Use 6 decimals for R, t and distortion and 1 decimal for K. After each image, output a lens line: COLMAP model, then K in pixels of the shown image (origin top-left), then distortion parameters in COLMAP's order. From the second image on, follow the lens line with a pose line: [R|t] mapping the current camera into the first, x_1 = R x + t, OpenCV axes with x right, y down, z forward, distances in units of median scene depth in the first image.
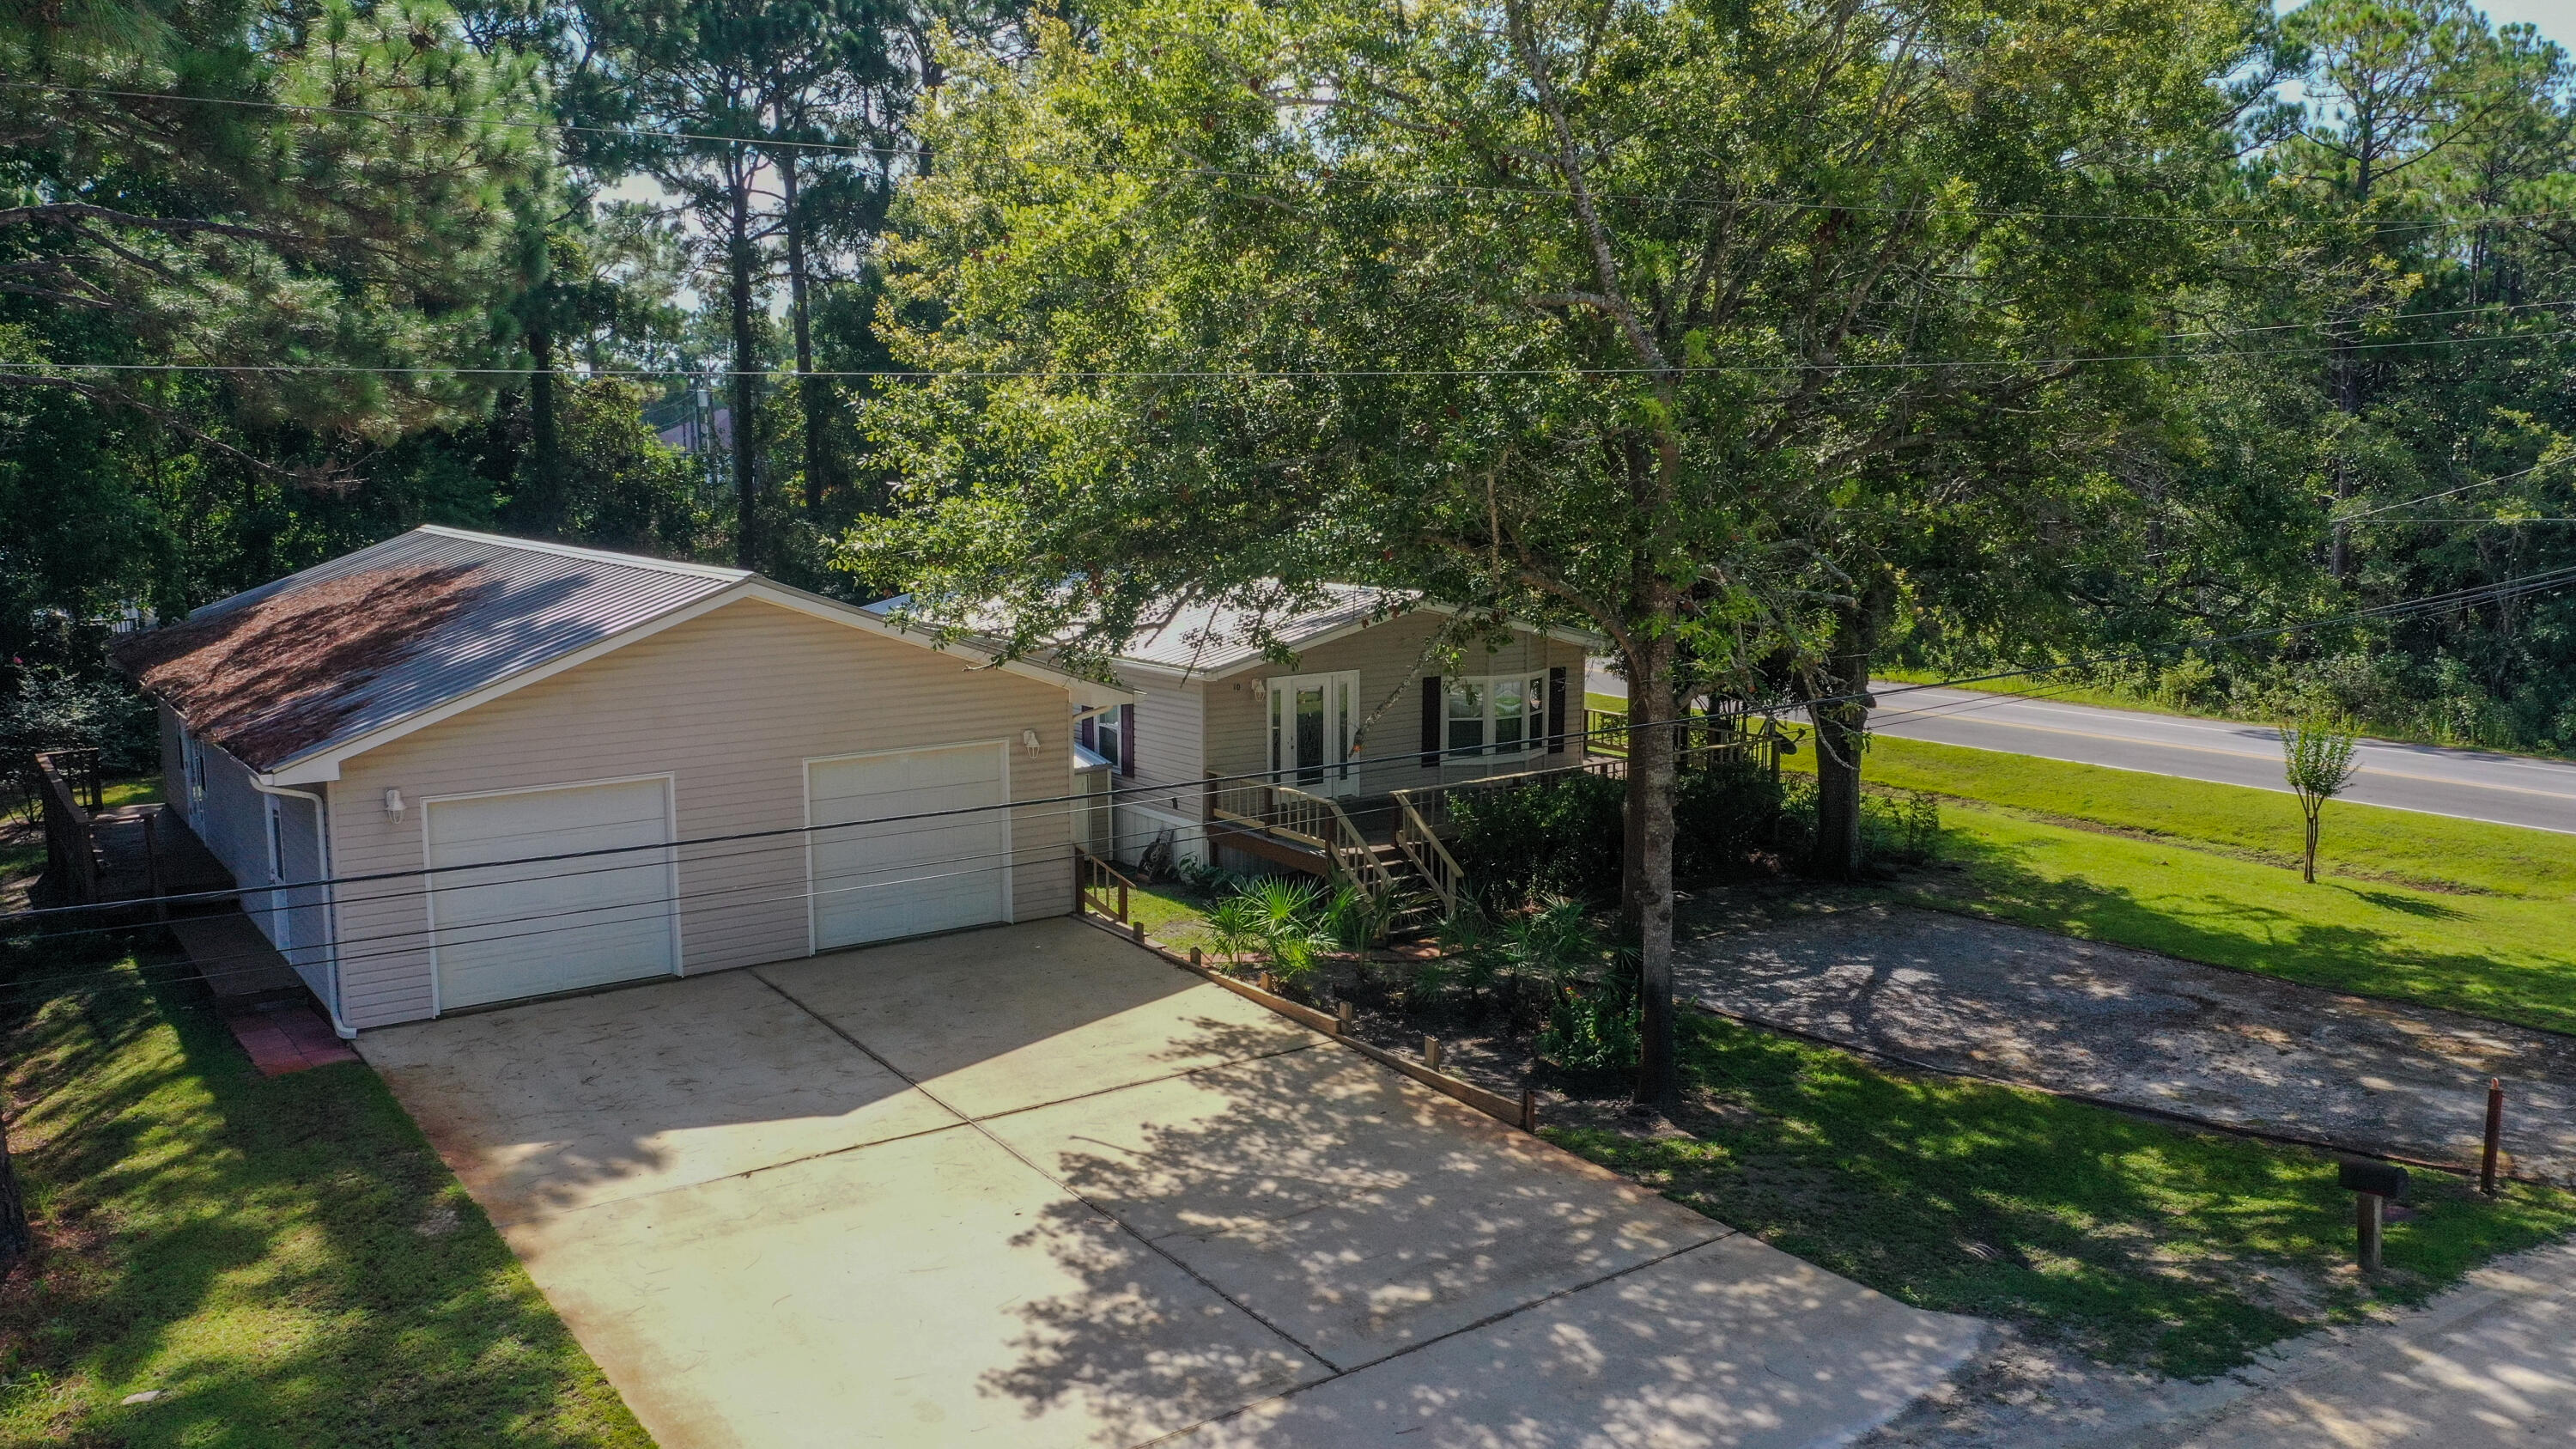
lens RADIAL K [[1815.2, 0, 1288.0], [0, 1815.2, 724.5], [0, 0, 1]] dist [-0.103073, 0.000232]
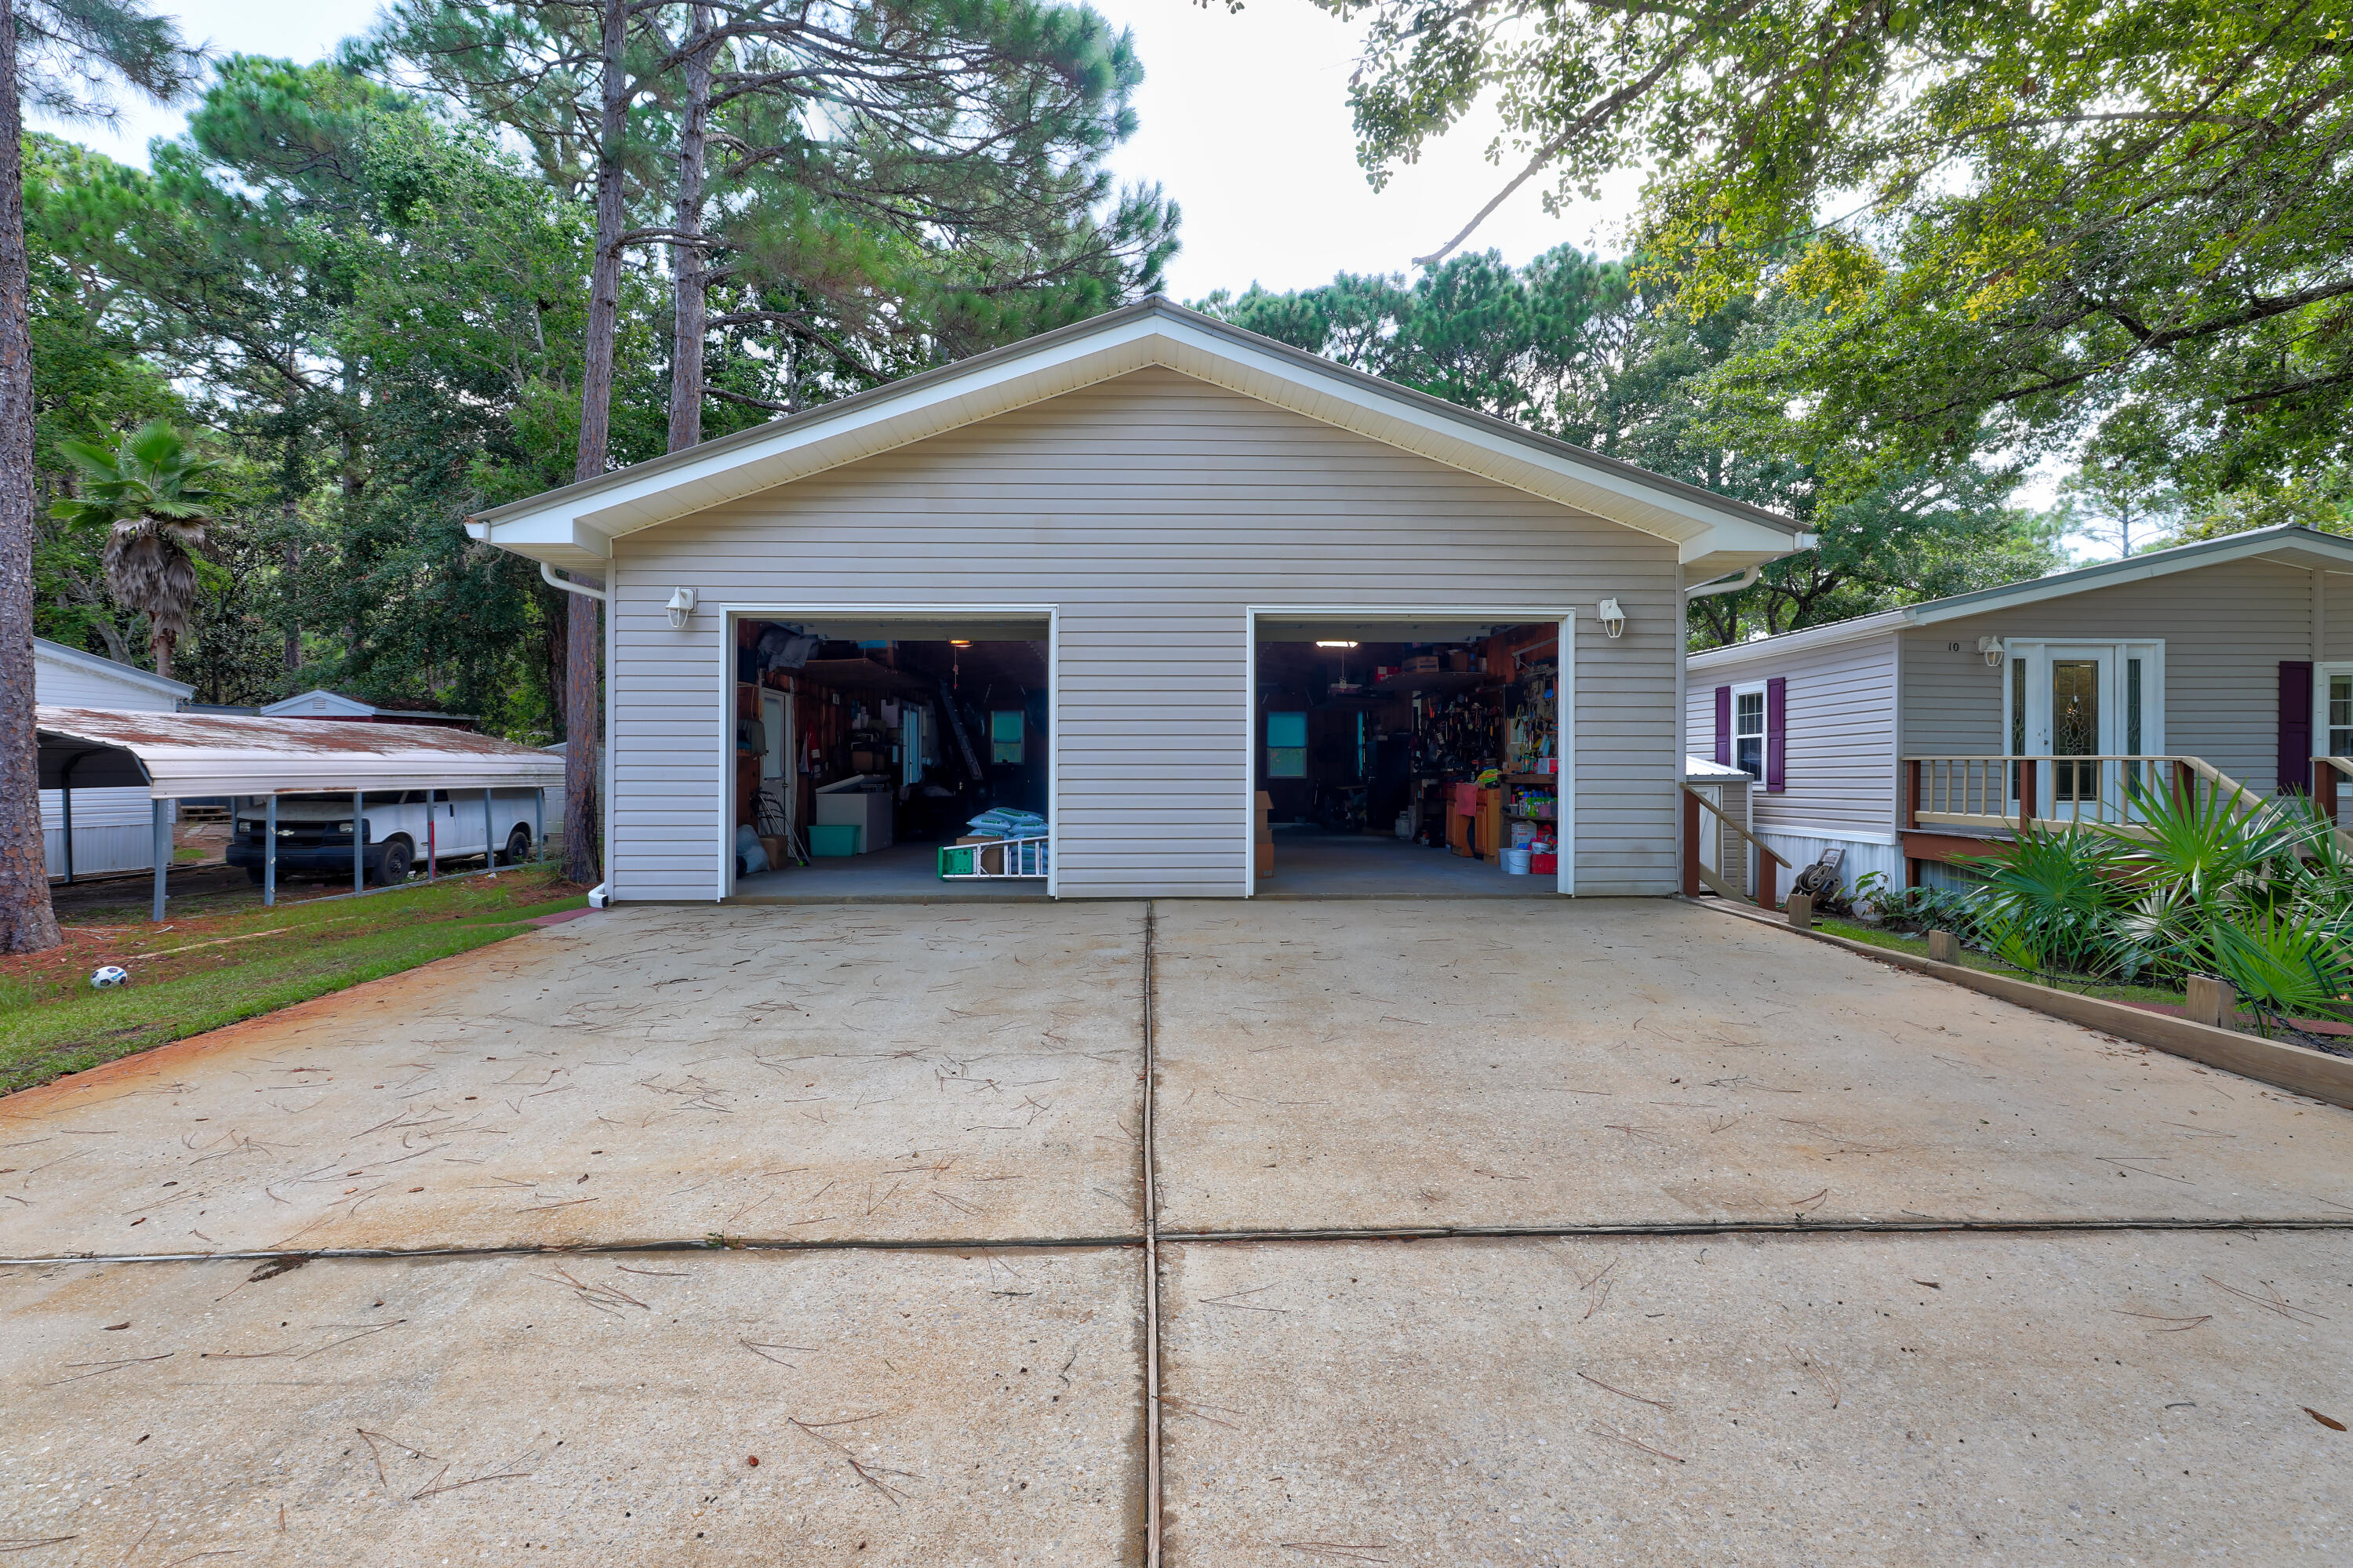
lens RADIAL K [[1035.9, 0, 1180.3], [0, 1035.9, 763.8], [0, 0, 1]] dist [-0.000189, -0.000019]
pose [[0.821738, -0.003219, -0.569856, -0.045998], [-0.074719, 0.990743, -0.113341, 0.096621], [0.564946, 0.135716, 0.813890, 0.503649]]
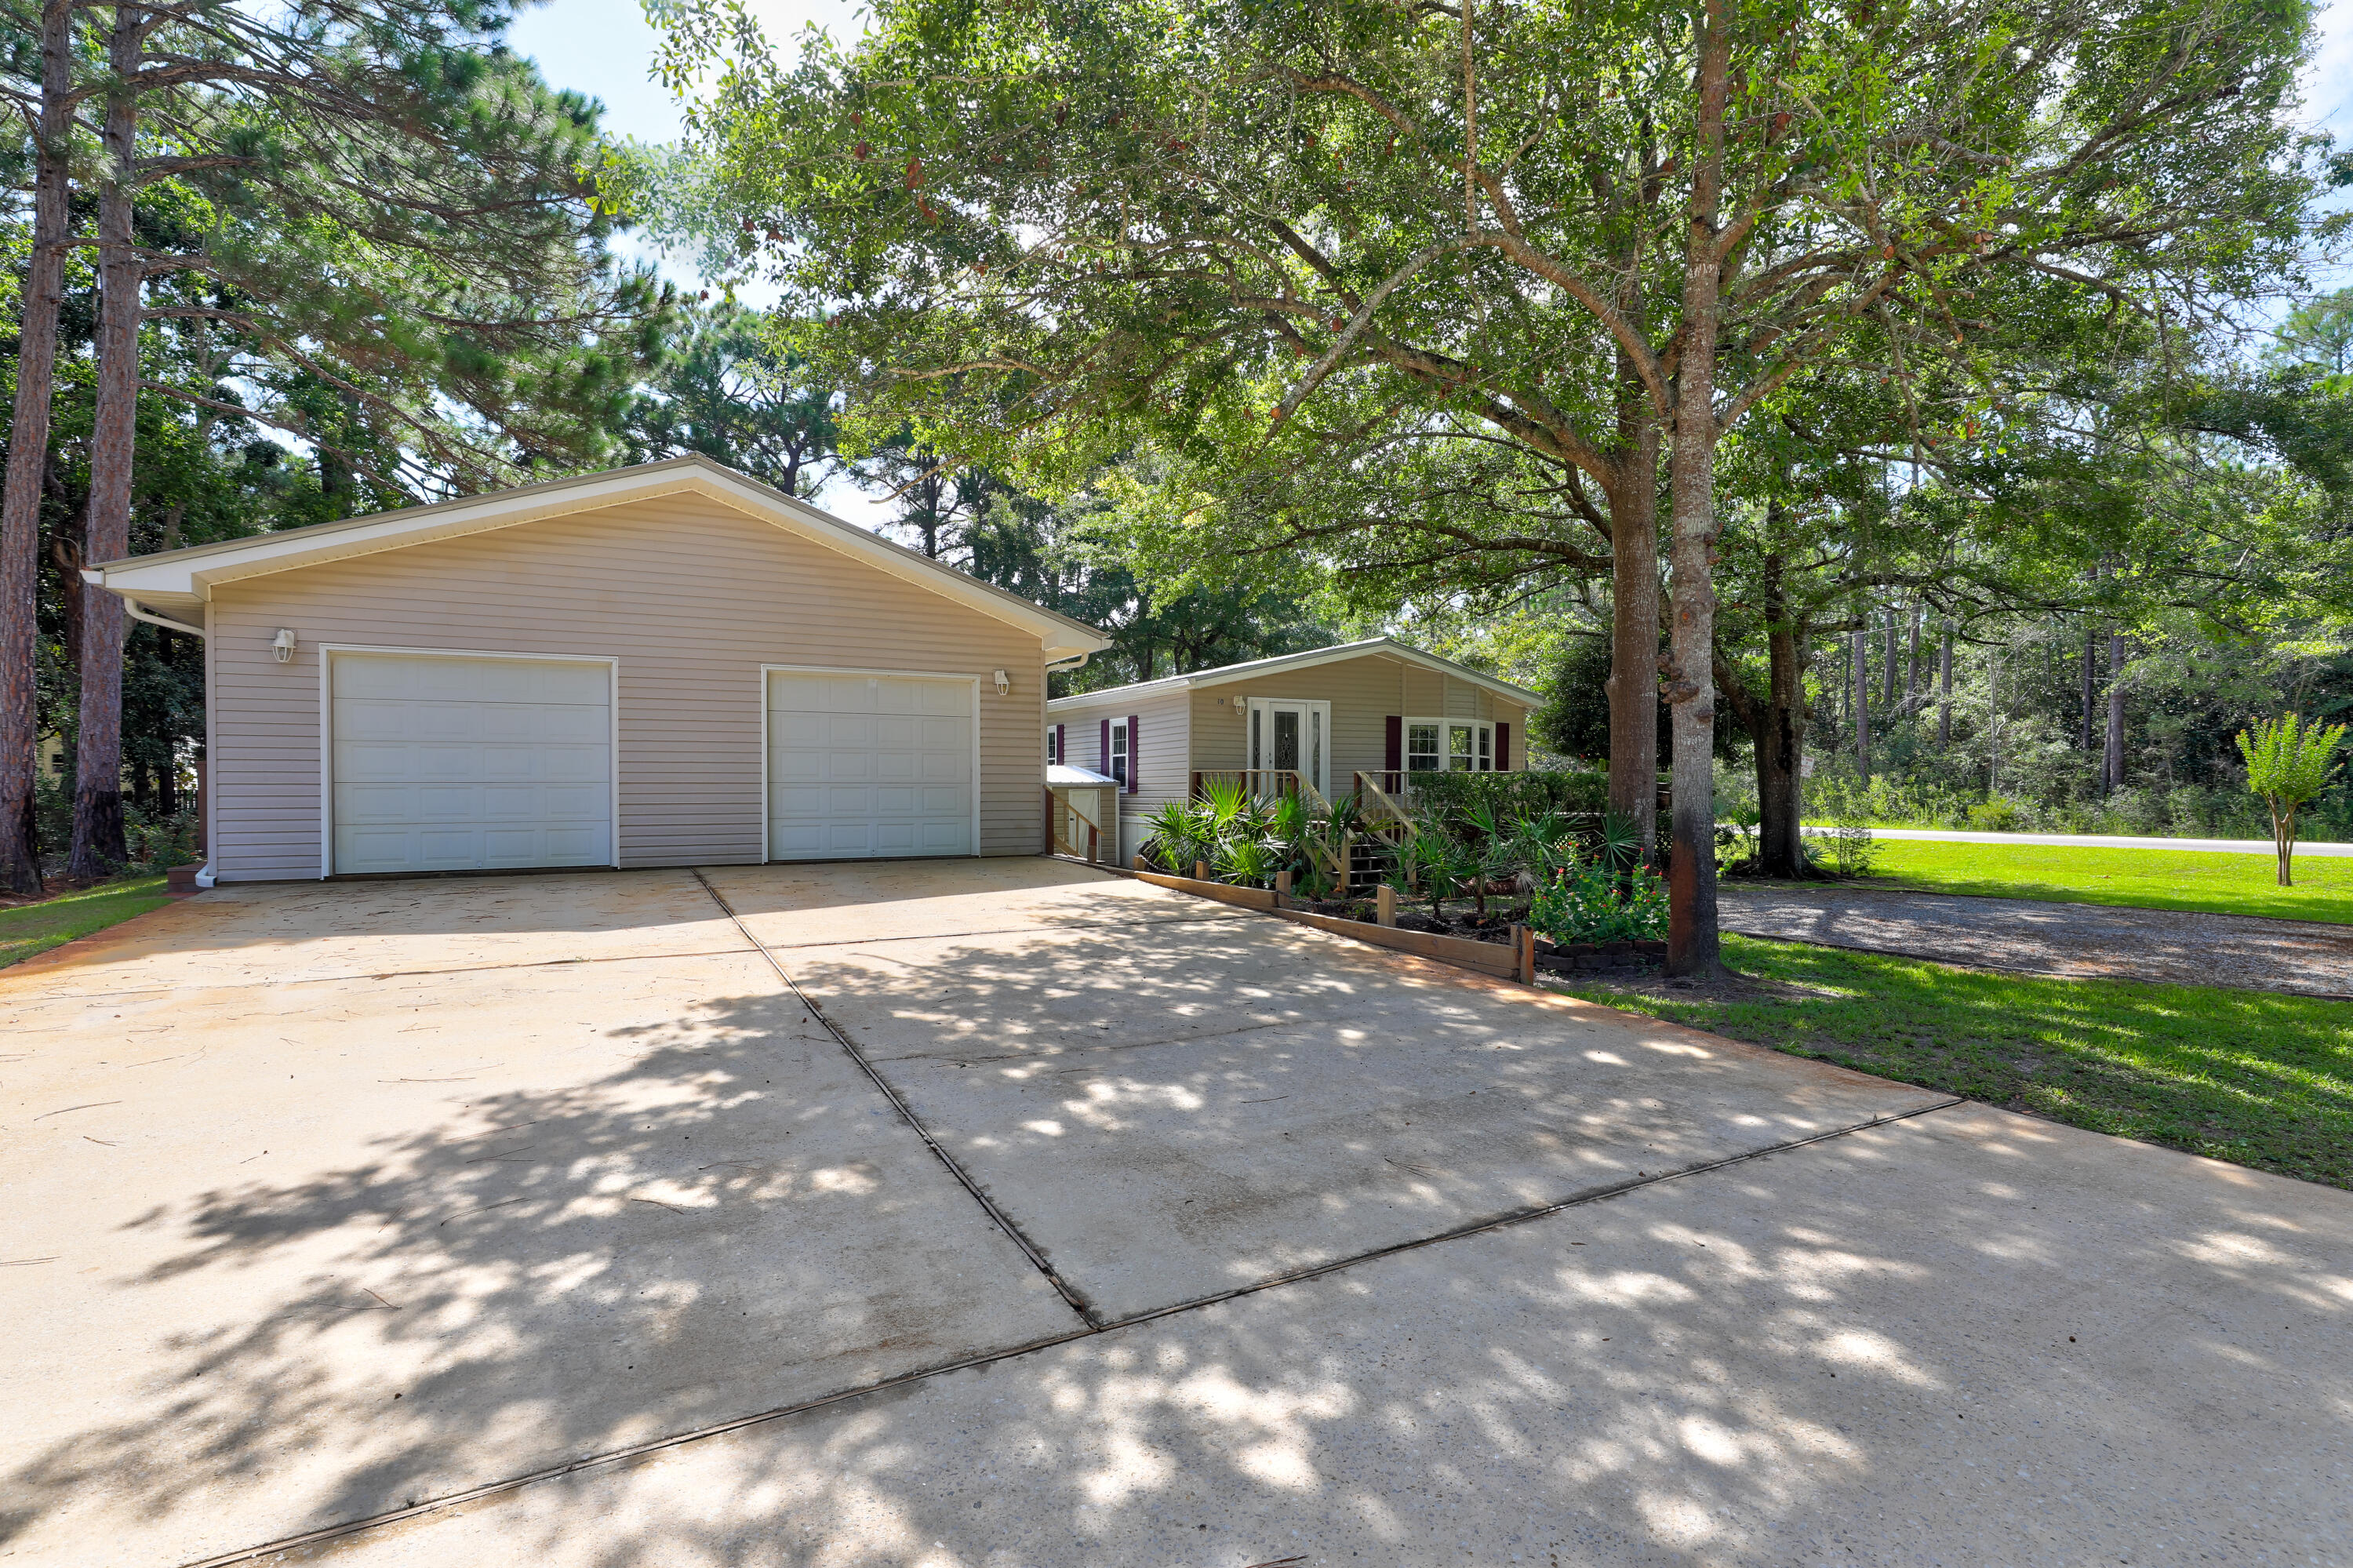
lens RADIAL K [[1094.9, 0, 1176.5], [0, 1094.9, 784.0], [0, 0, 1]] dist [-0.021200, -0.000706]
pose [[0.991909, -0.002287, -0.126929, 0.032747], [-0.014399, 0.991358, -0.130389, 0.124031], [0.126130, 0.131162, 0.983304, 0.325732]]
